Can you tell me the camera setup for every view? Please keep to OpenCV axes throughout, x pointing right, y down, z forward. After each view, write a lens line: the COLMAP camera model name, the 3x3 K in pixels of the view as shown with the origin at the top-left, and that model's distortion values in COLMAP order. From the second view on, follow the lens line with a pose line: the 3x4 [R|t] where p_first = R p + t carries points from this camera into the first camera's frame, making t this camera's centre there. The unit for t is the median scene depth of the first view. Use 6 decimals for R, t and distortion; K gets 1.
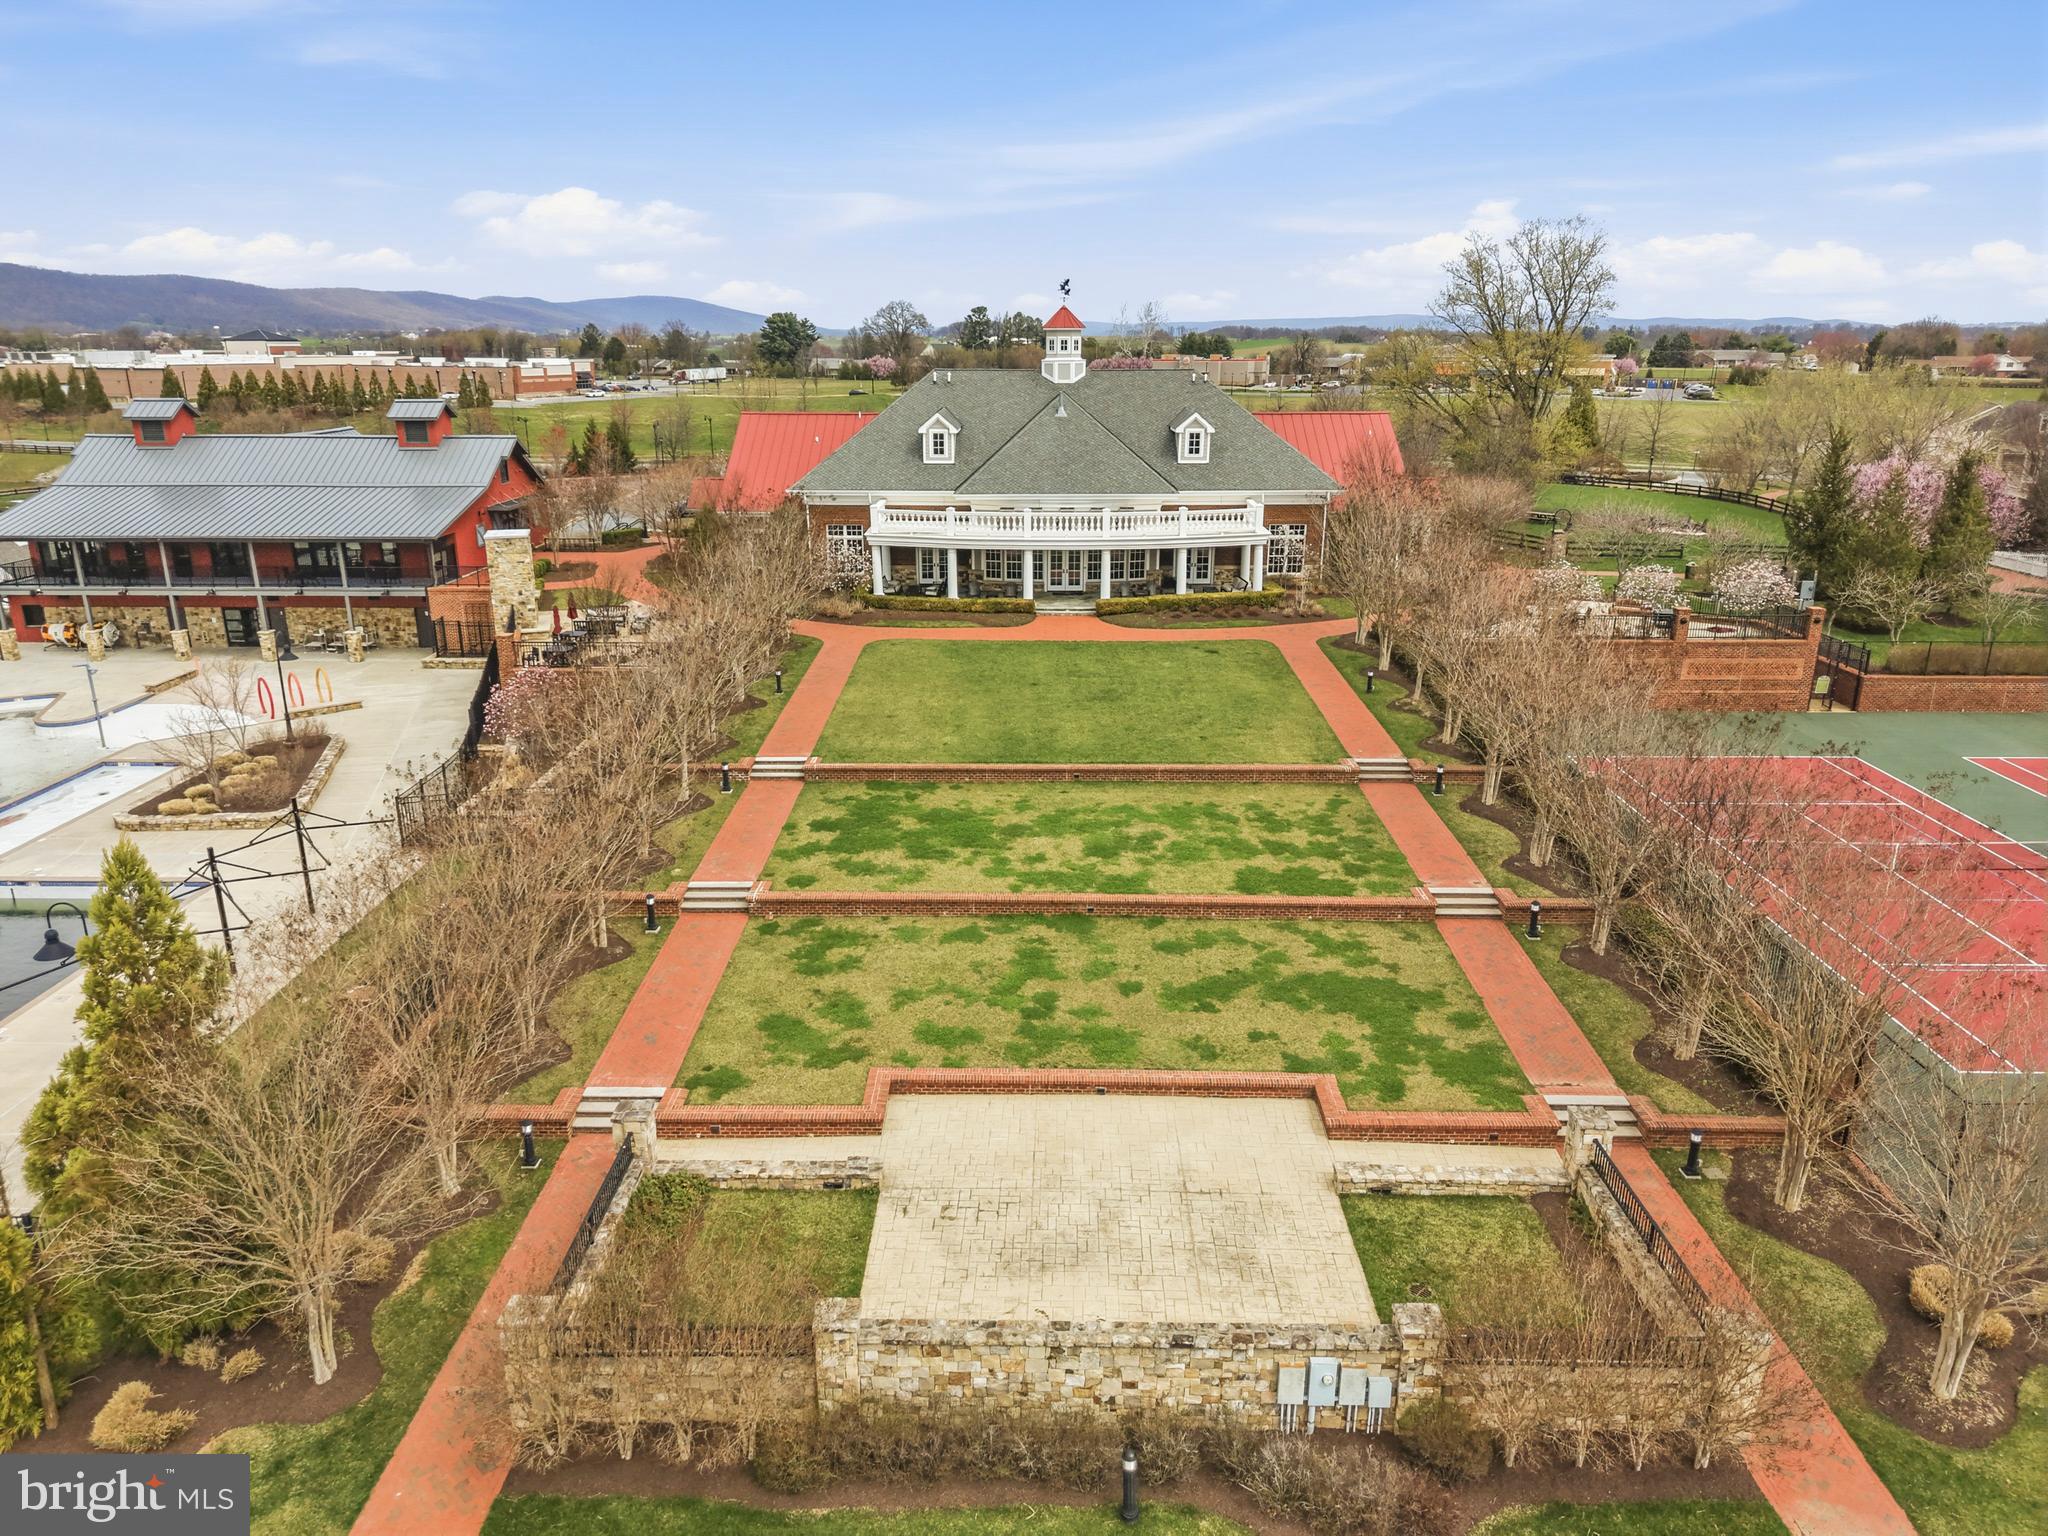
lens RADIAL K [[1367.7, 0, 1056.4], [0, 1367.7, 734.7], [0, 0, 1]] dist [0.009857, -0.001104]
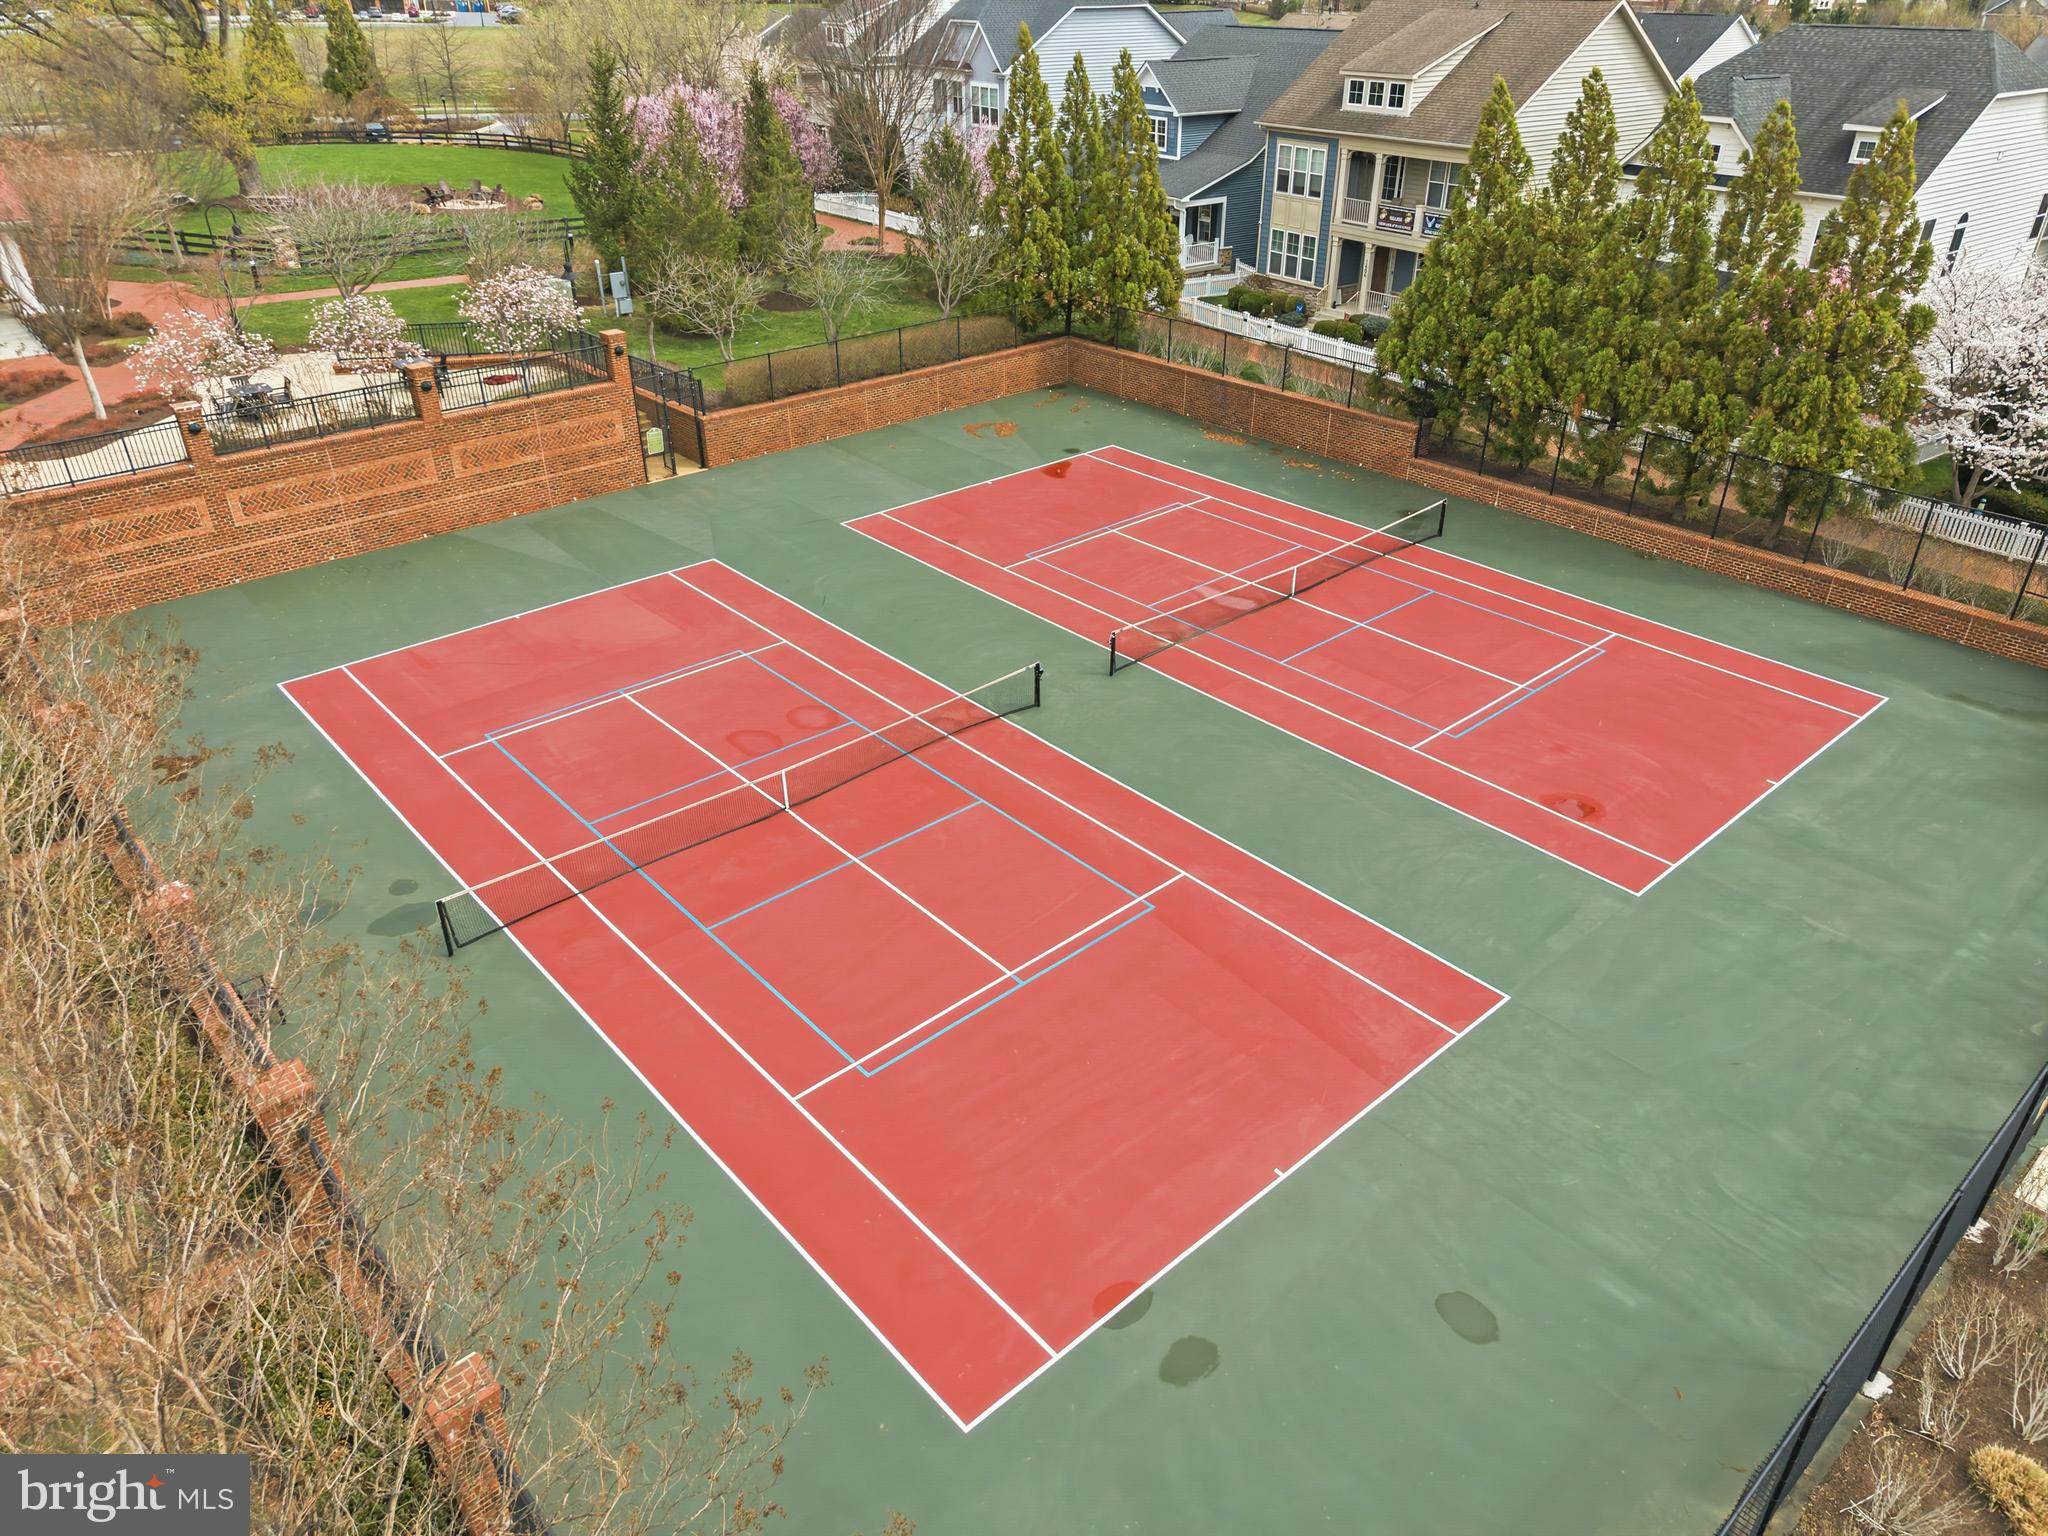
lens RADIAL K [[1363.1, 0, 1024.0], [0, 1363.1, 768.0], [0, 0, 1]] dist [0.021220, 0.001123]
pose [[0.742369, -0.343504, 0.575233, 0.217299], [0.189134, 0.931093, 0.311921, -0.058332], [-0.642741, -0.122764, 0.756183, 0.297571]]
